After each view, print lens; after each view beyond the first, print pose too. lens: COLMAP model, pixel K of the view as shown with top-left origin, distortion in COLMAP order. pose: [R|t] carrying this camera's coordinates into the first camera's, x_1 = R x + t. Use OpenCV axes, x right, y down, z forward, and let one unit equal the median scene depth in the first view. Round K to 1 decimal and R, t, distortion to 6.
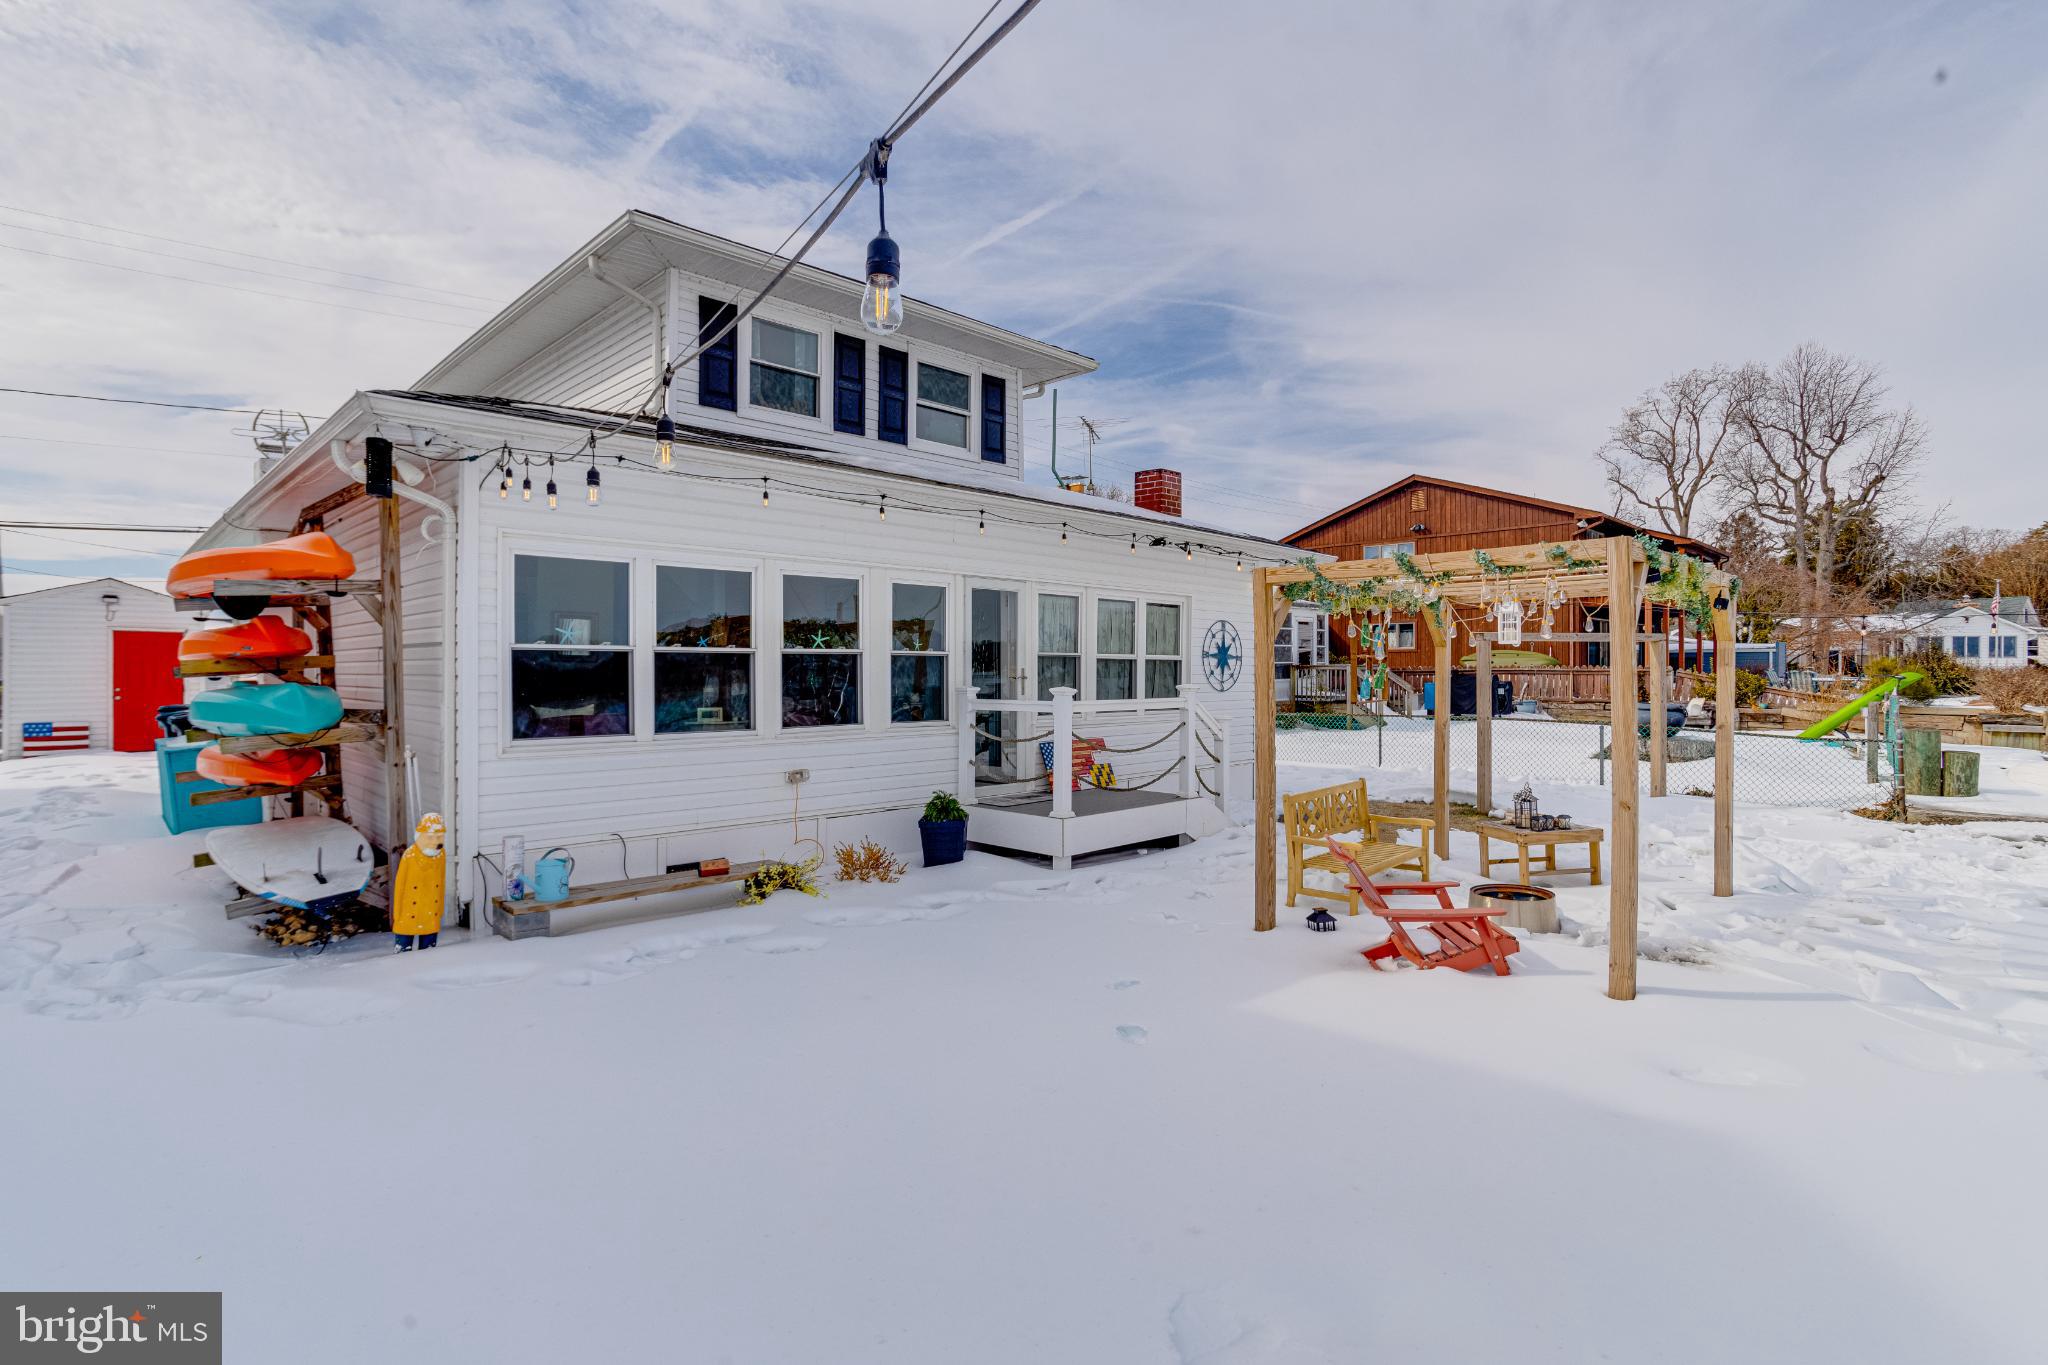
lens RADIAL K [[965.5, 0, 994.8], [0, 965.5, 662.5], [0, 0, 1]] dist [-0.048679, 0.027227]
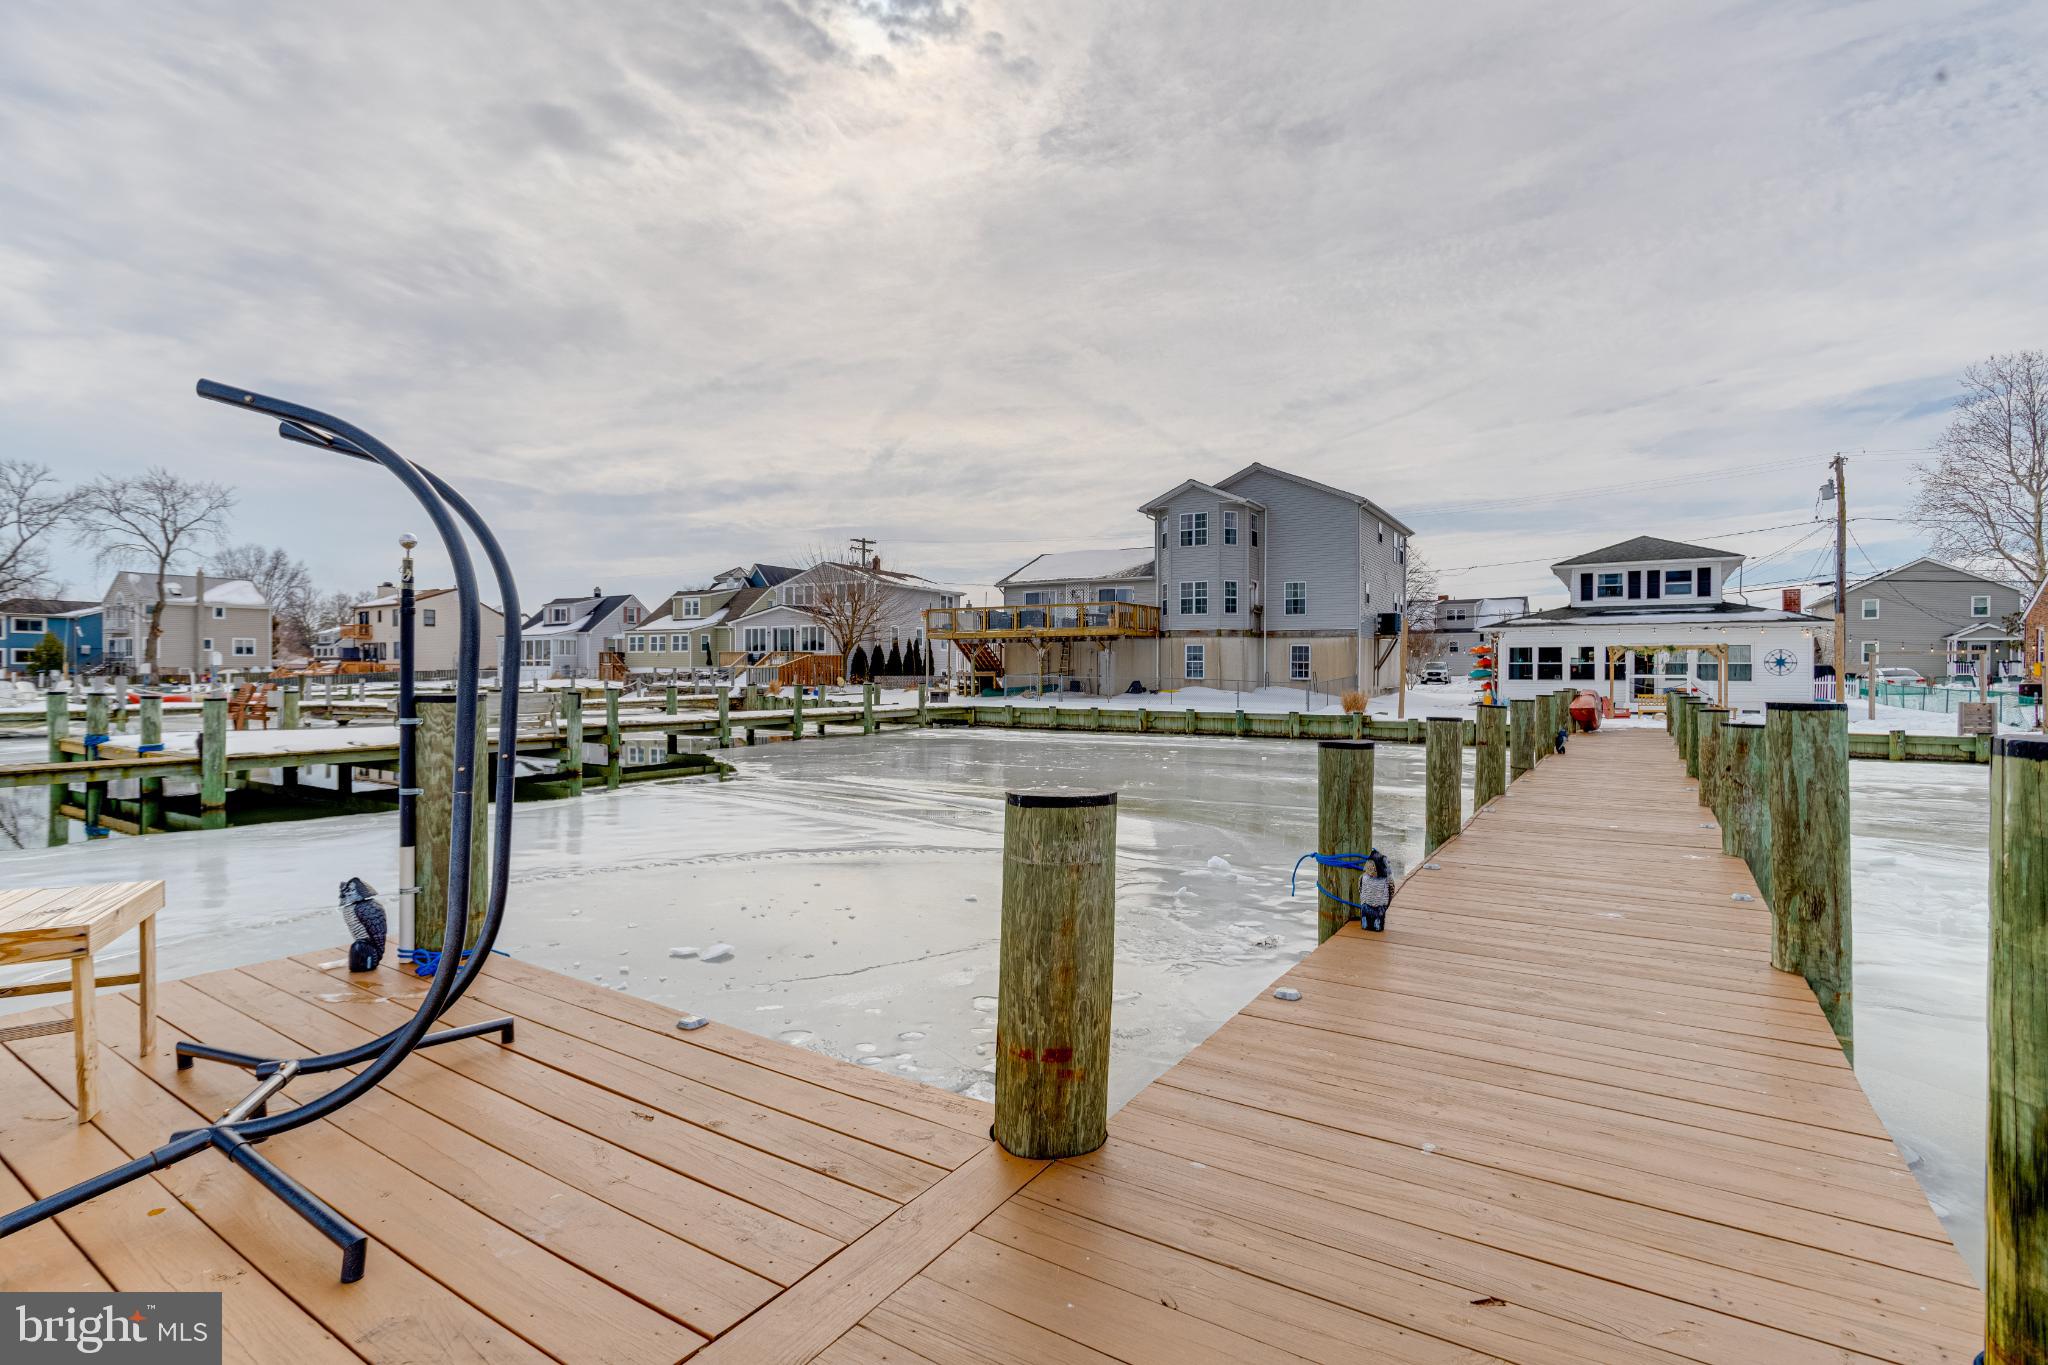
lens RADIAL K [[1000.1, 0, 1003.5], [0, 1000.1, 676.7], [0, 0, 1]] dist [-0.031461, 0.021569]
pose [[0.242442, 0.006341, -0.970145, 2.799384], [0.006373, 0.999947, 0.008129, -0.002338], [0.970145, -0.008153, 0.242389, -2.101555]]
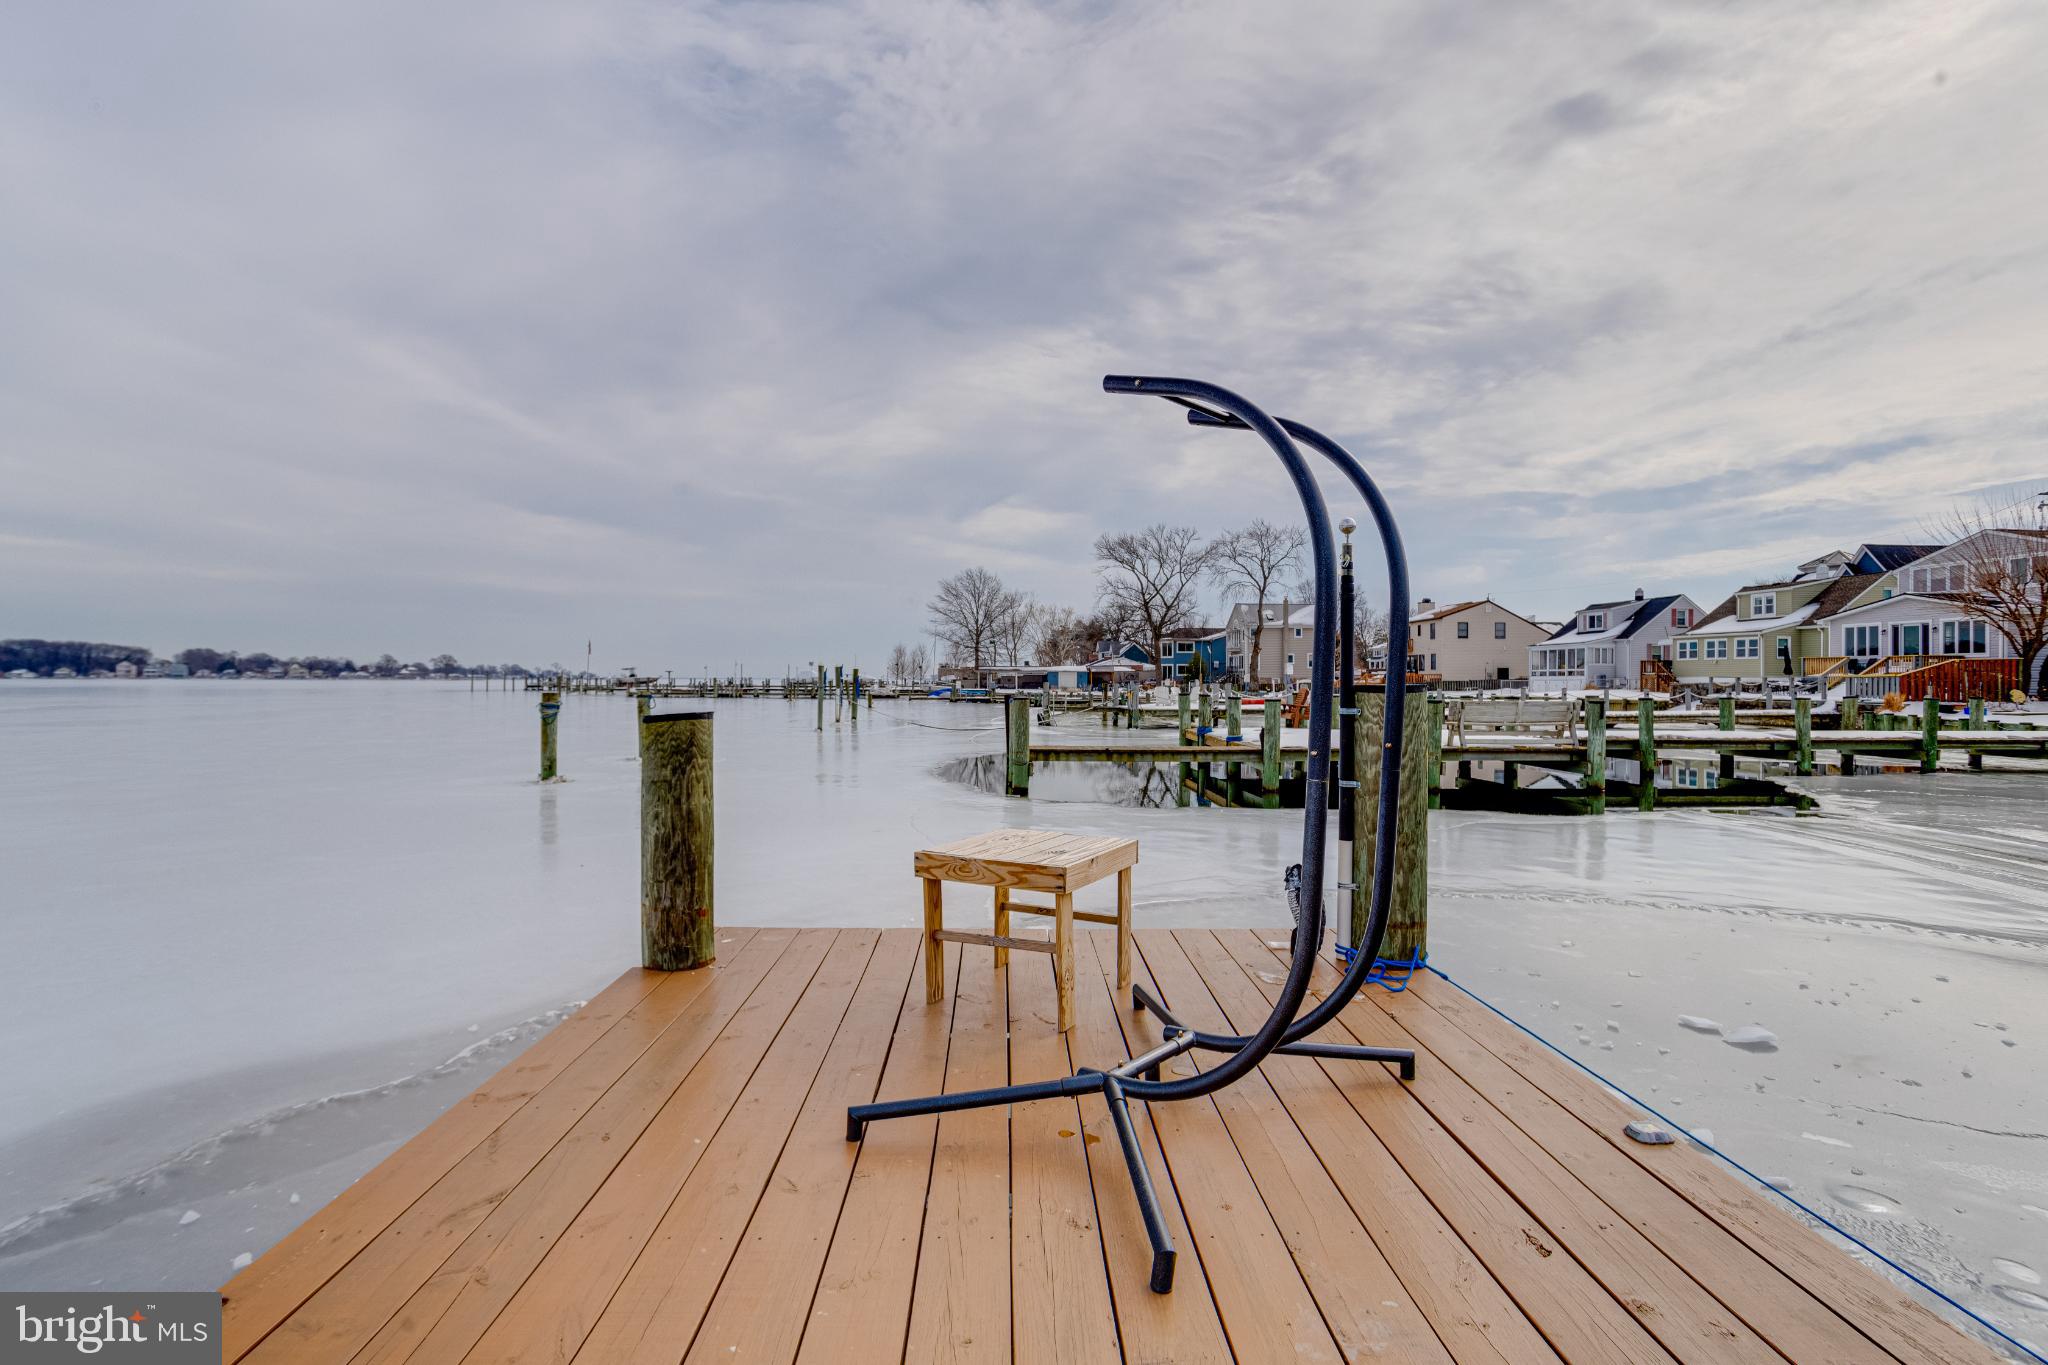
lens RADIAL K [[983.1, 0, 989.0], [0, 983.1, 658.3], [0, 0, 1]] dist [-0.061316, 0.031770]
pose [[-0.677319, -0.019199, -0.735439, 2.686981], [0.002414, 0.999596, -0.028319, 0.012793], [0.735685, -0.020957, -0.676999, -2.067063]]
